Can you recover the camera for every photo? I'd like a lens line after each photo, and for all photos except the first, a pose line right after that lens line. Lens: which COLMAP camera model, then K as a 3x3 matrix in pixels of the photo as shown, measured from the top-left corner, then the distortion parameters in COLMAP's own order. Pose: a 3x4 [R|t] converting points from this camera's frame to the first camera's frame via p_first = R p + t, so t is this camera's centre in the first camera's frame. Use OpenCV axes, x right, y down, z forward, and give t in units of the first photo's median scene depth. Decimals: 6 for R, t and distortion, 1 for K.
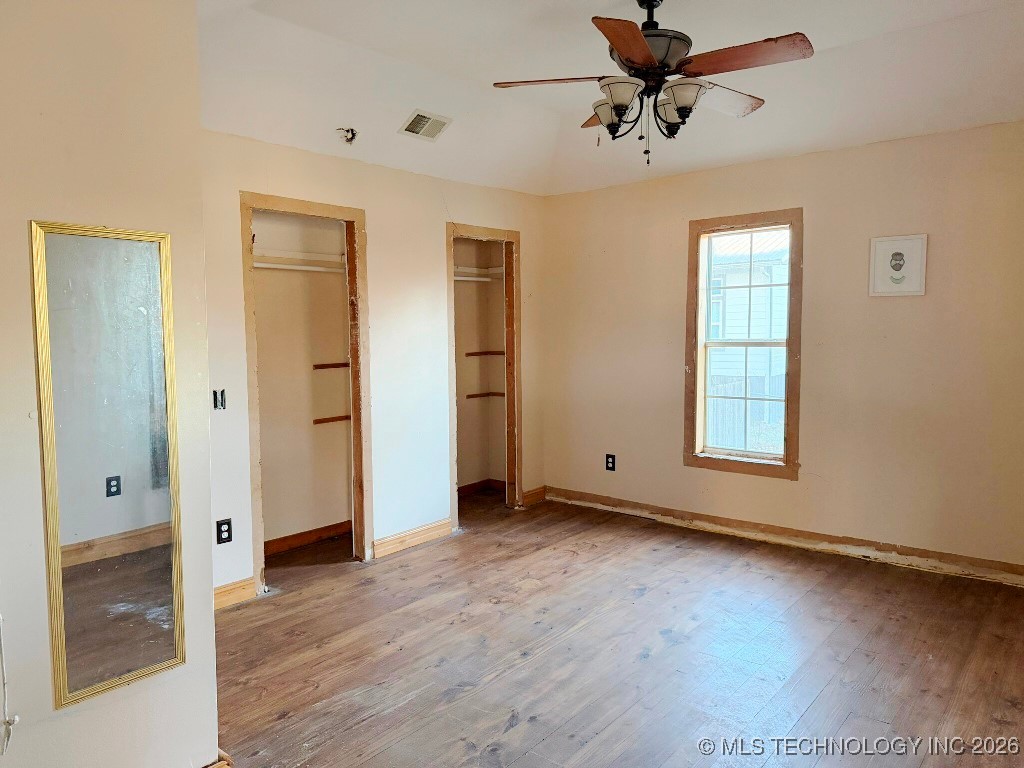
lens RADIAL K [[762.8, 0, 512.0], [0, 762.8, 384.0], [0, 0, 1]] dist [0.043734, 0.000080]
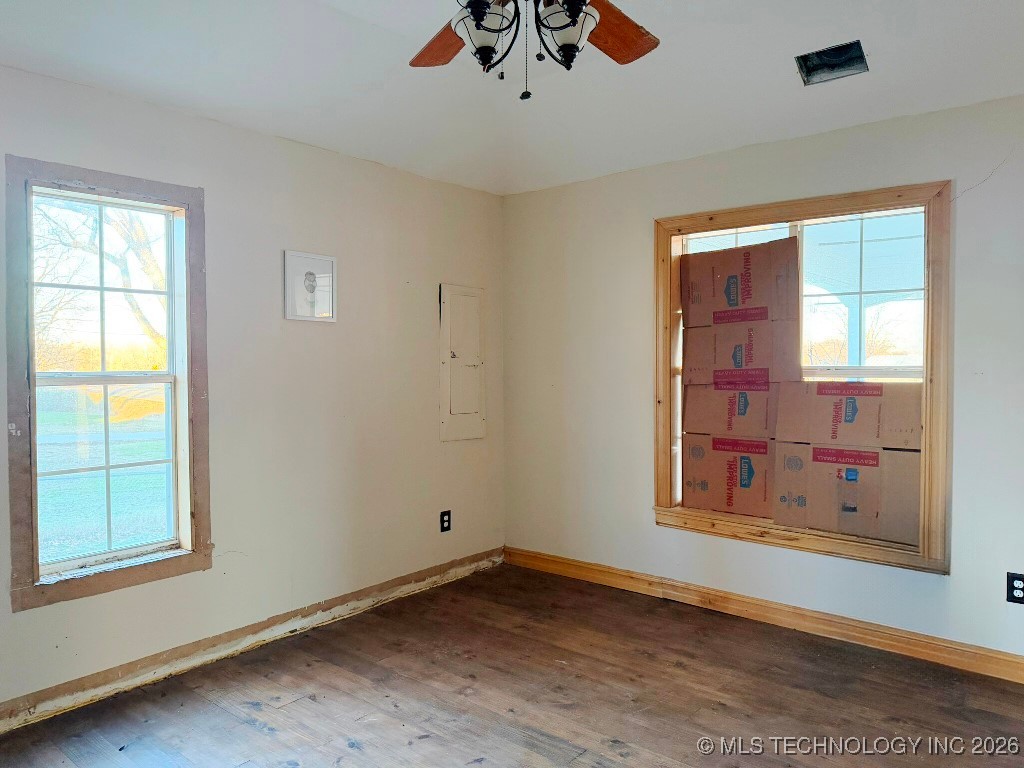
lens RADIAL K [[715.8, 0, 512.0], [0, 715.8, 384.0], [0, 0, 1]] dist [0.113828, -0.146218]
pose [[0.013848, -0.017065, 0.999758, -0.324913], [0.086502, 0.996126, 0.015805, -0.034013], [-0.996155, 0.086263, 0.015270, 0.747193]]
